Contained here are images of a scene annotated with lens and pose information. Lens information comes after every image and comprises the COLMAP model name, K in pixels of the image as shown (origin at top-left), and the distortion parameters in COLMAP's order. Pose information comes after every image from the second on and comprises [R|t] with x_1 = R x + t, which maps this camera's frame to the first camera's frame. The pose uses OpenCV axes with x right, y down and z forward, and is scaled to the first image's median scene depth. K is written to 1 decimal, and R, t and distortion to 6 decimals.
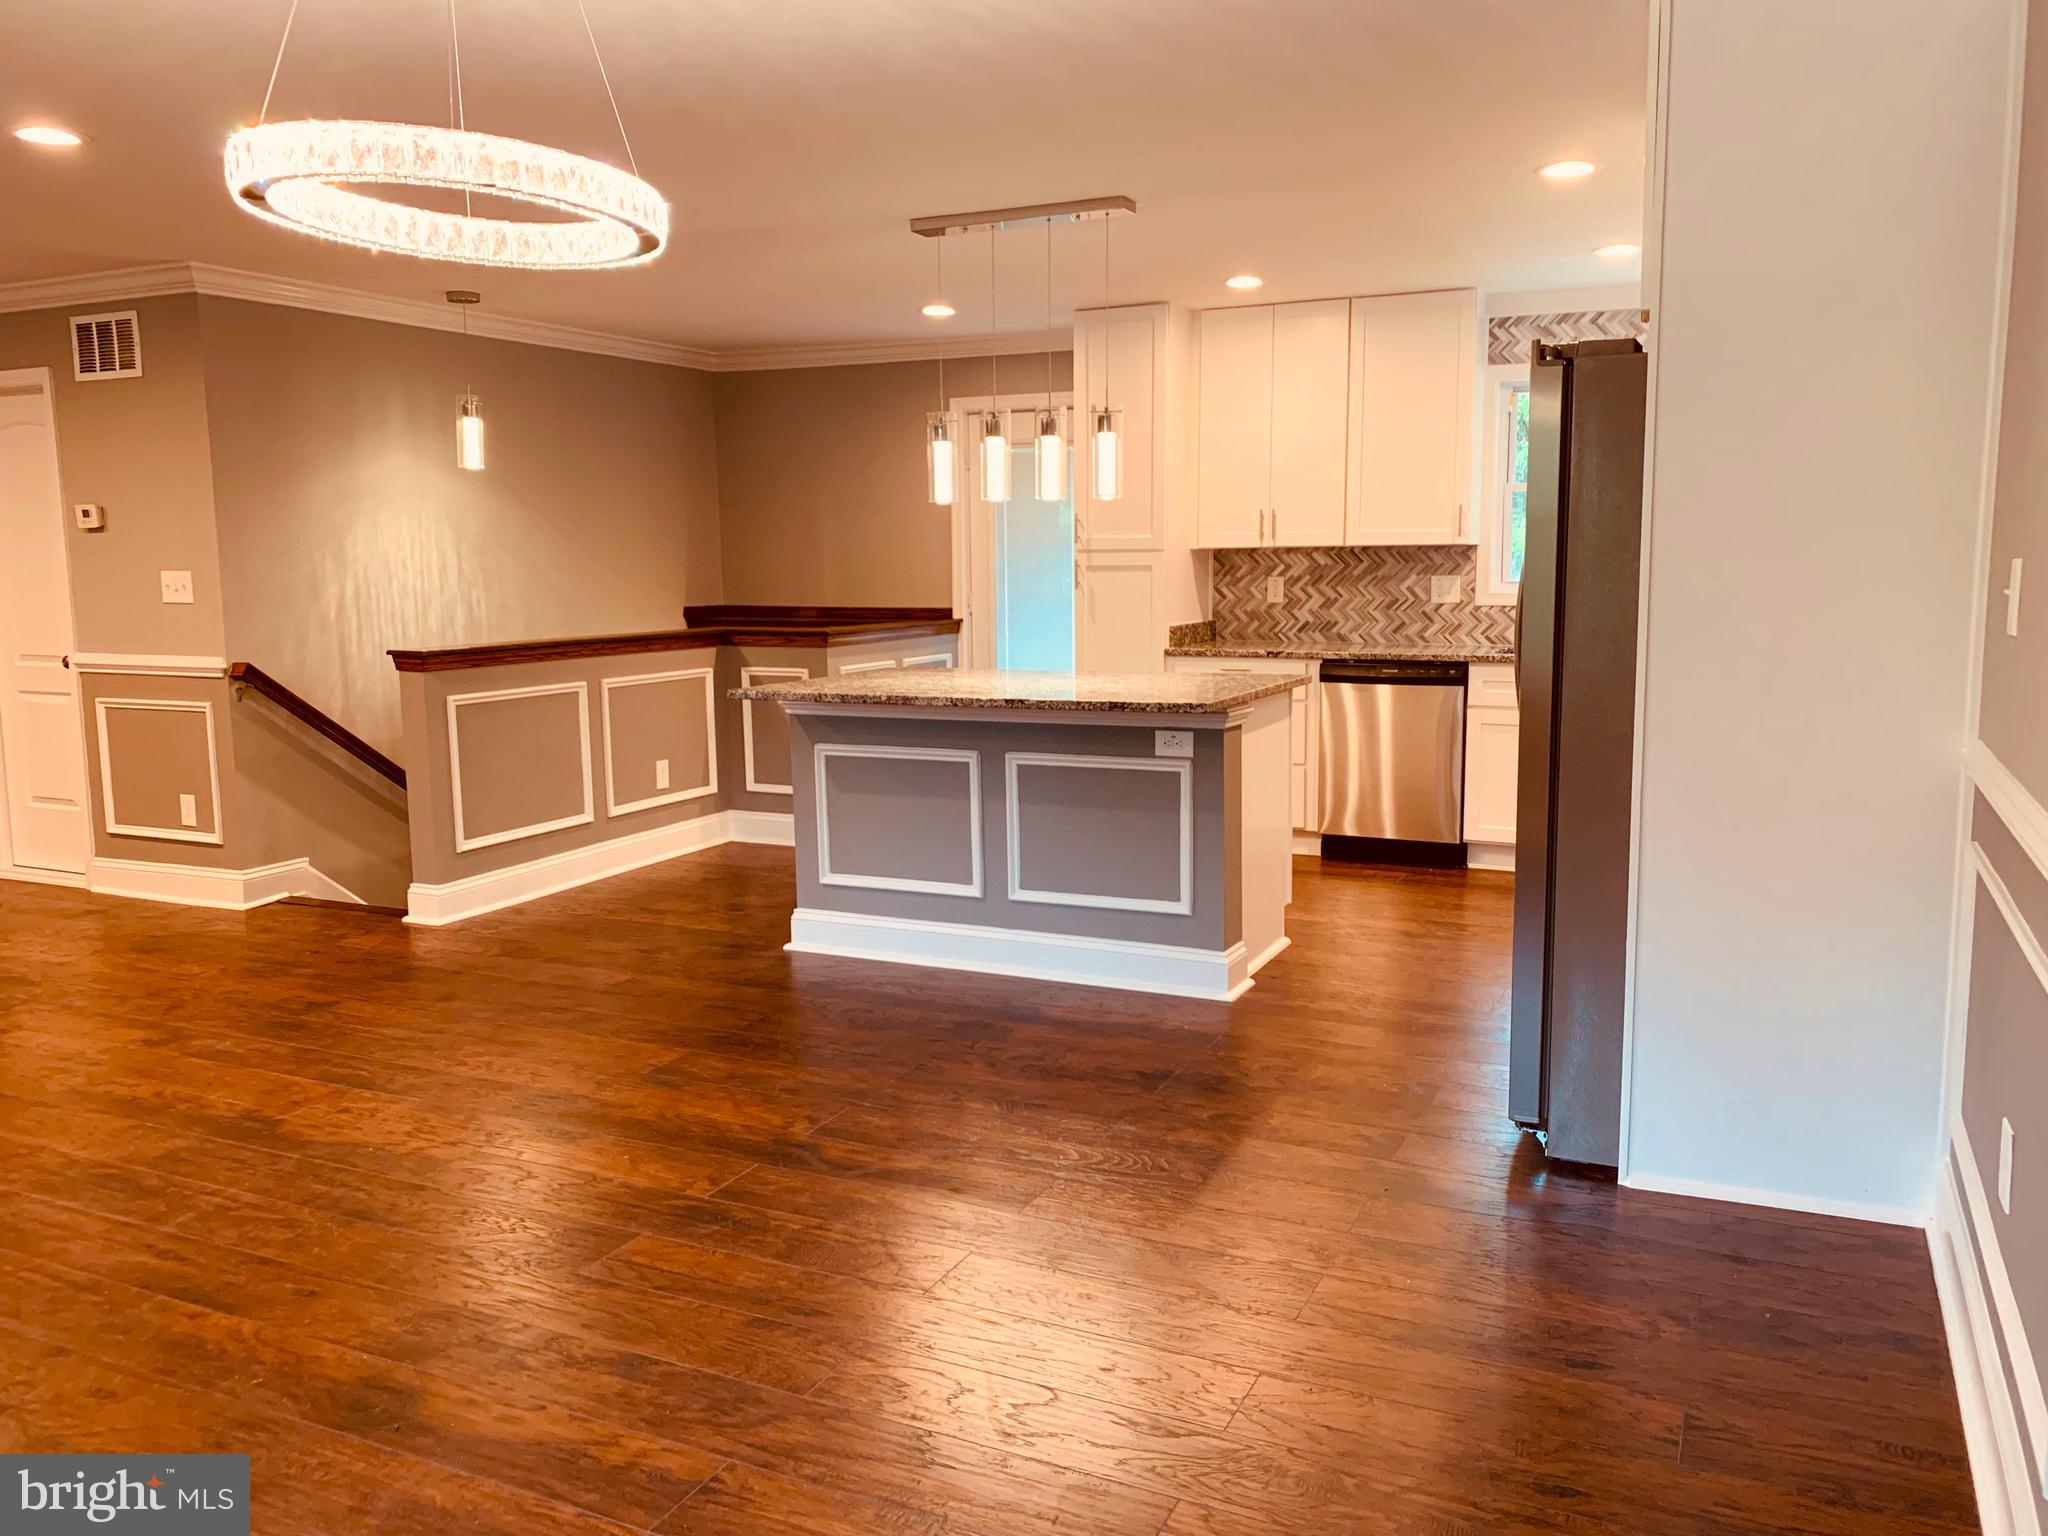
lens RADIAL K [[1570.1, 0, 1035.5], [0, 1570.1, 744.4], [0, 0, 1]] dist [0.081362, -0.126494]
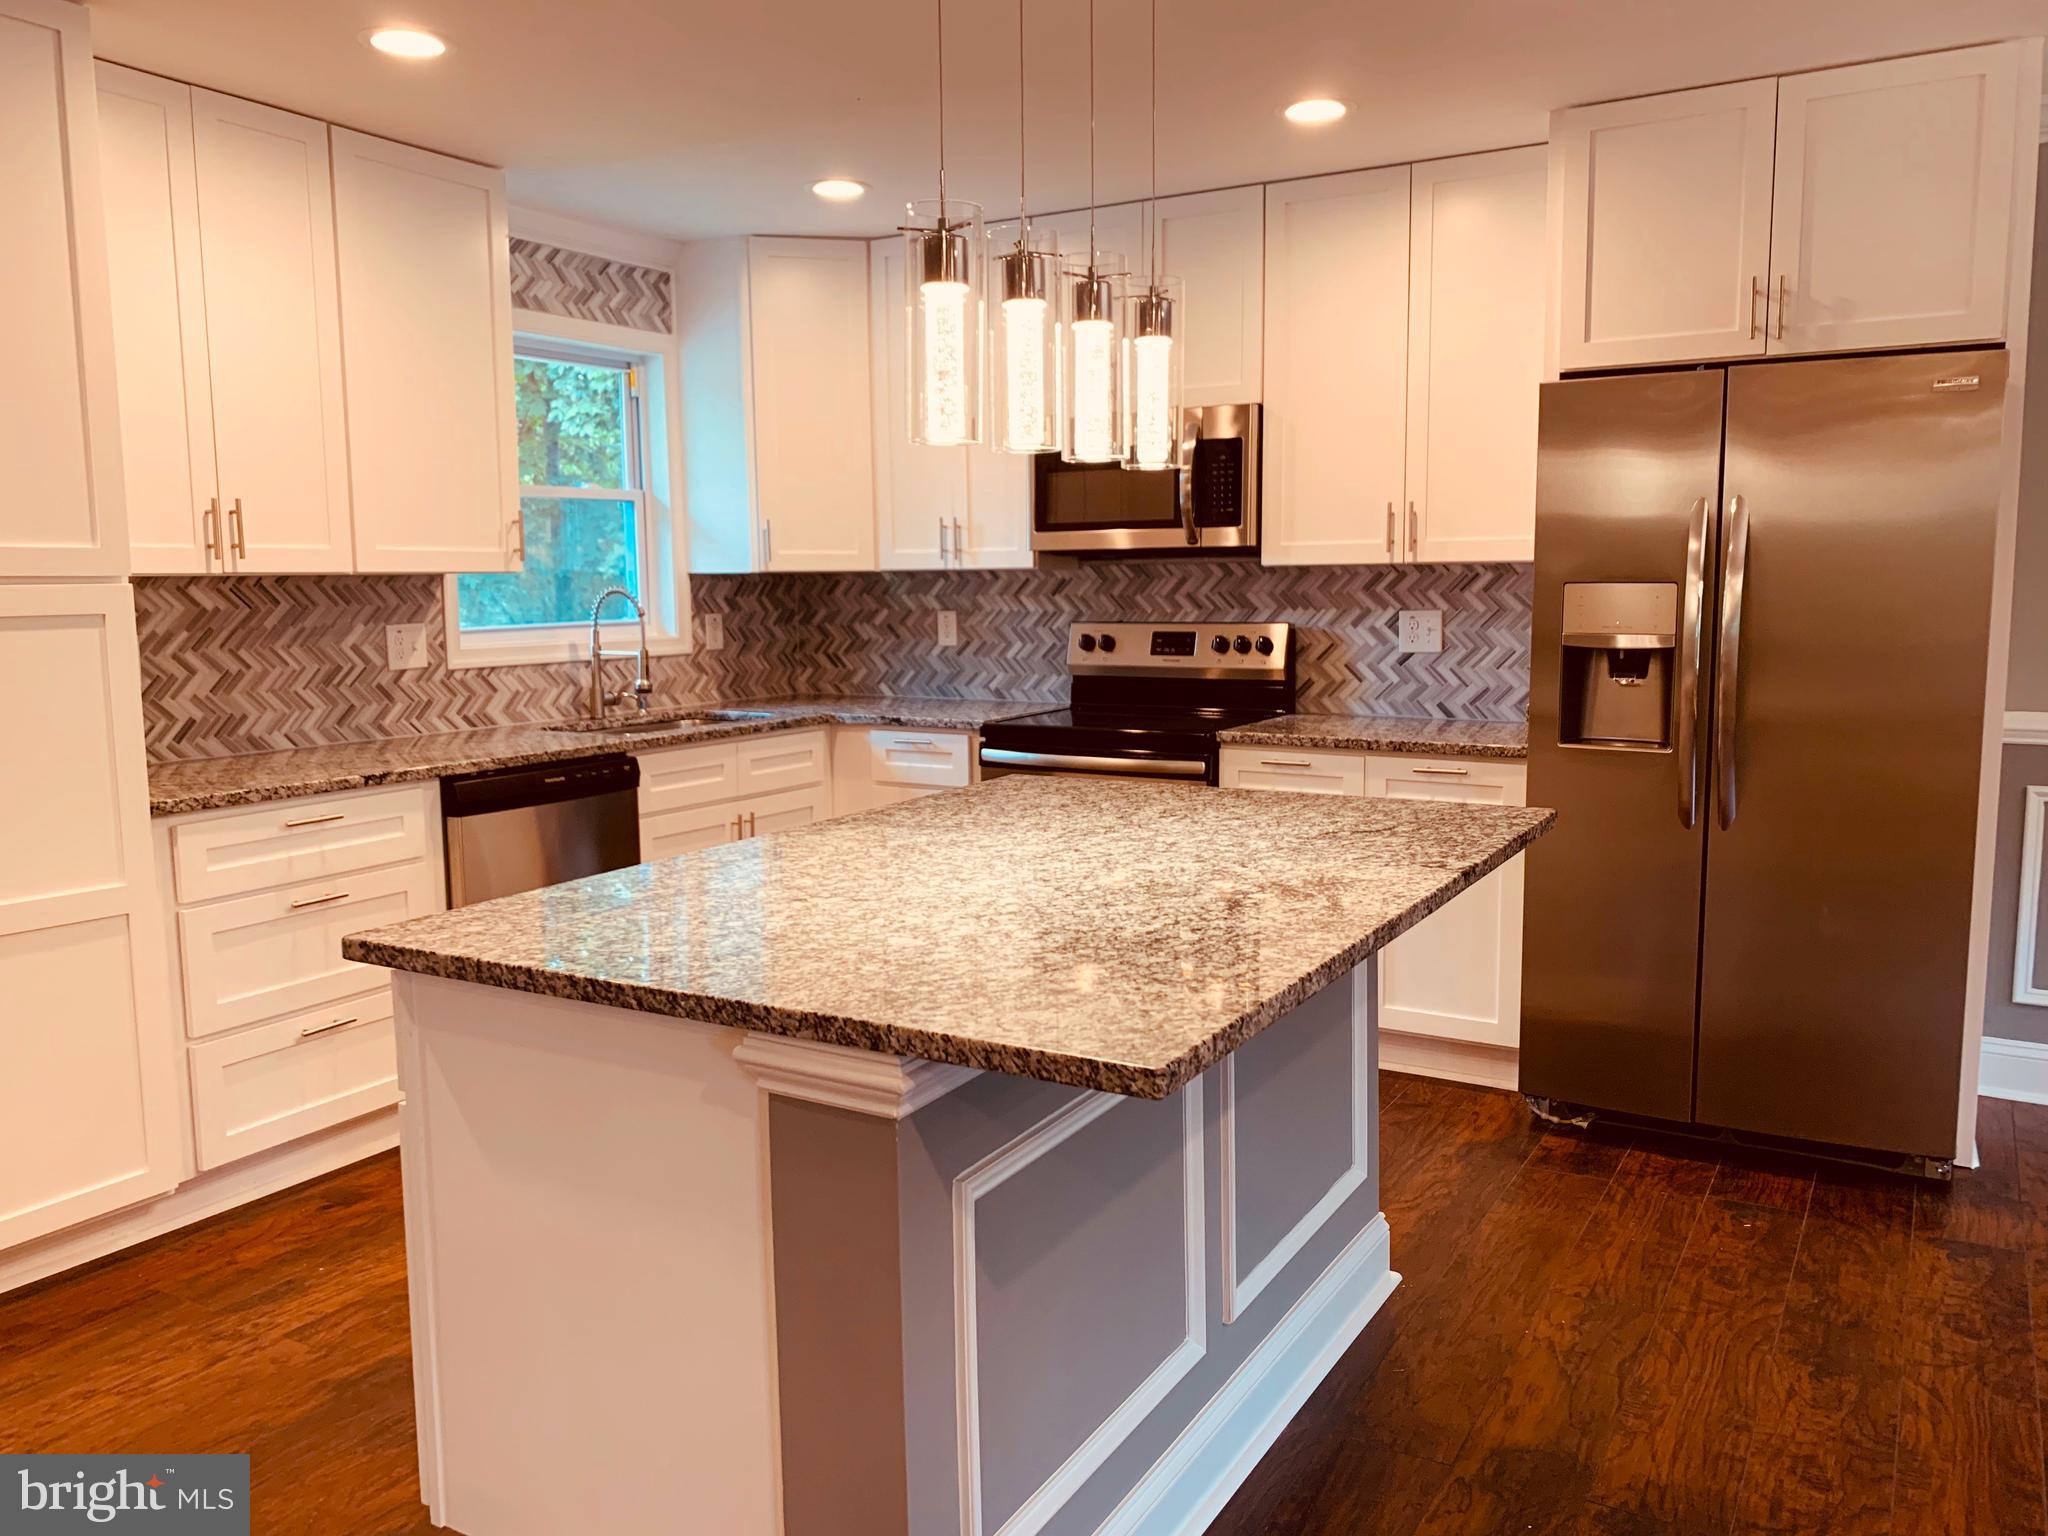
lens RADIAL K [[1551.6, 0, 1046.5], [0, 1551.6, 778.8], [0, 0, 1]] dist [0.008208, 0.003084]
pose [[0.088603, -0.121663, 0.988609, -0.386763], [0.130559, 0.985368, 0.109563, -0.097578], [-0.987474, 0.119364, 0.103190, 0.838778]]
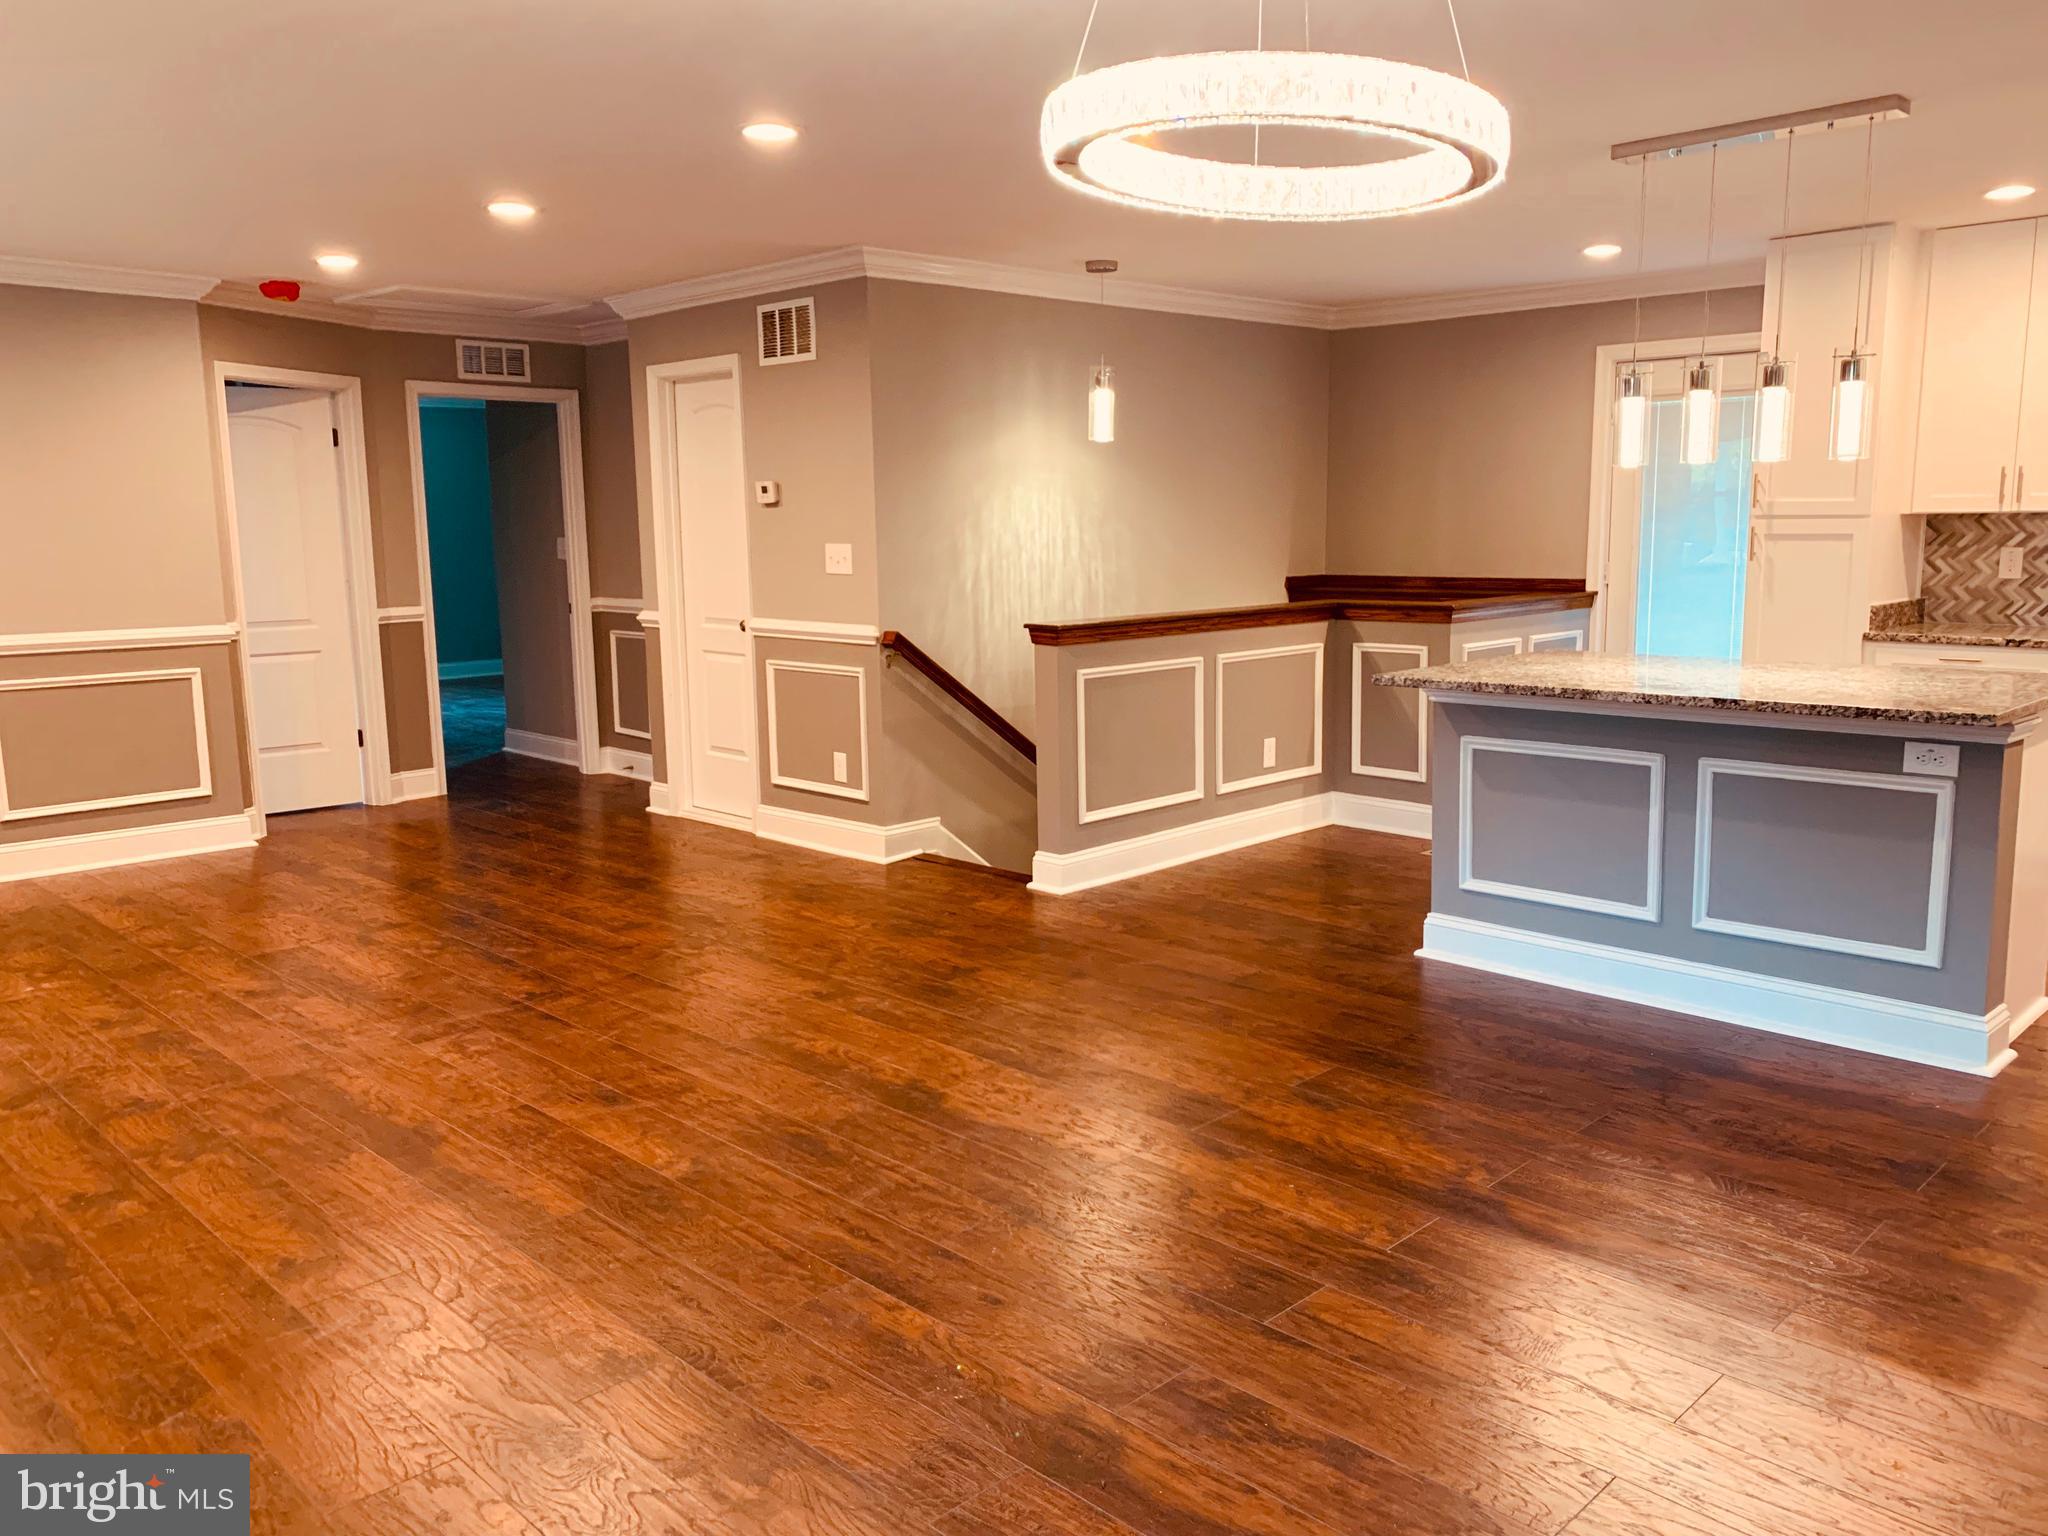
lens RADIAL K [[1562.0, 0, 1039.3], [0, 1562.0, 748.7], [0, 0, 1]] dist [0.091802, -0.117559]
pose [[0.943880, 0.046690, -0.326973, -0.065198], [-0.037144, 0.998683, 0.035382, -0.014420], [0.328195, -0.021251, 0.944371, 0.050150]]
